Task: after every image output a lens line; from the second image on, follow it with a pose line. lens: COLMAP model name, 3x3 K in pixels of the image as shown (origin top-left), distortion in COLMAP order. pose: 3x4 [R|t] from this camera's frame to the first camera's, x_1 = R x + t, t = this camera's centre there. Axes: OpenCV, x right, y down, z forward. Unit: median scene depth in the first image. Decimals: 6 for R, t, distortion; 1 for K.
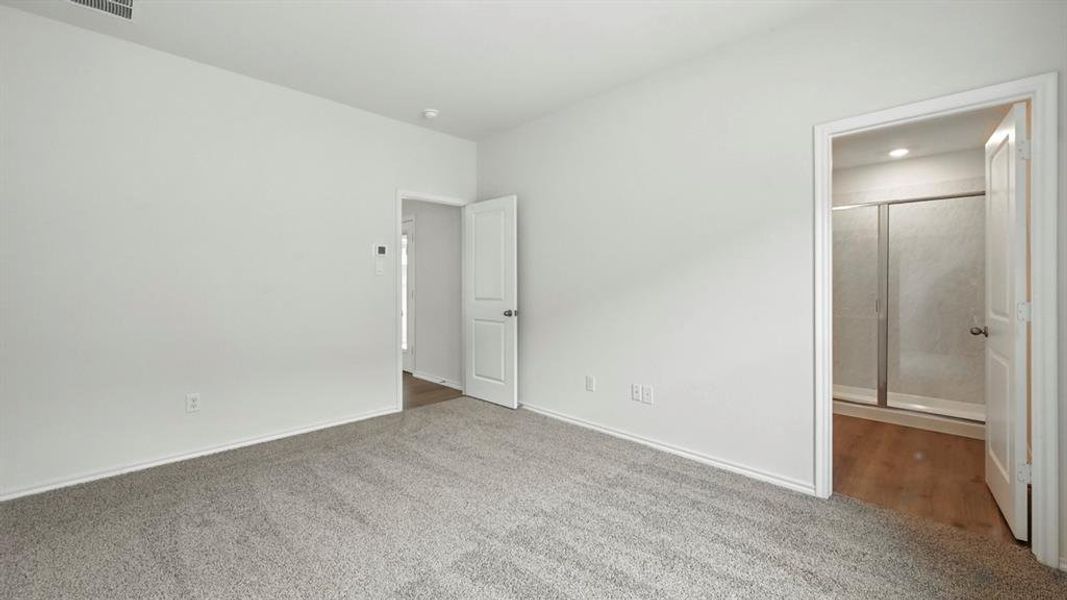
lens RADIAL K [[424.3, 0, 547.1], [0, 424.3, 280.3], [0, 0, 1]] dist [0.000044, -0.000485]
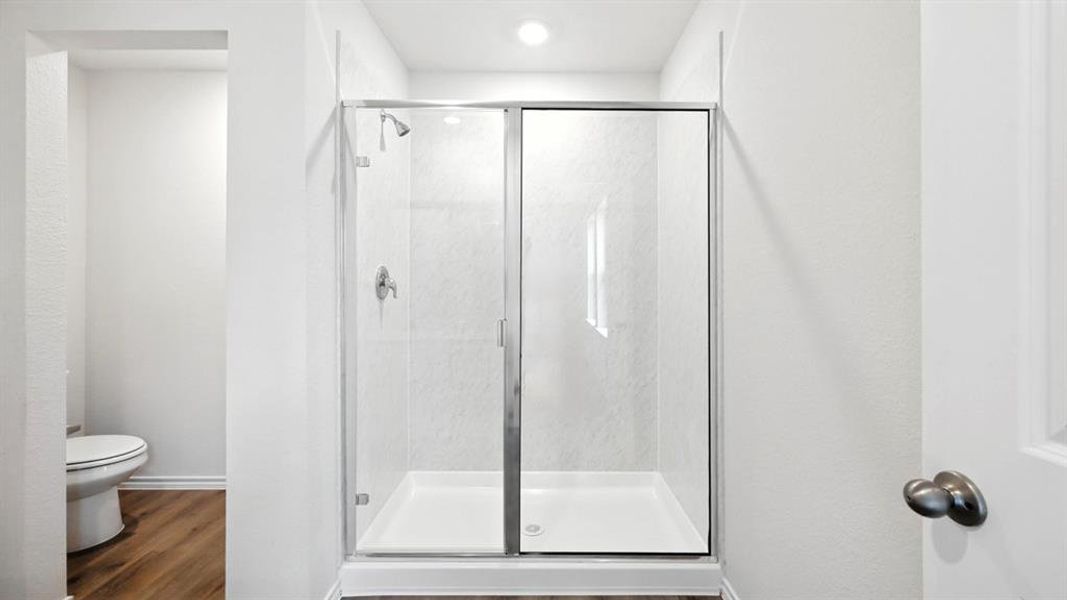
lens RADIAL K [[424.3, 0, 547.1], [0, 424.3, 280.3], [0, 0, 1]] dist [0.000044, -0.000485]
pose [[0.716997, 0.002662, 0.697071, 0.492049], [0.001586, 0.999984, -0.005450, 0.016046], [-0.697074, 0.005013, 0.716981, 0.637423]]
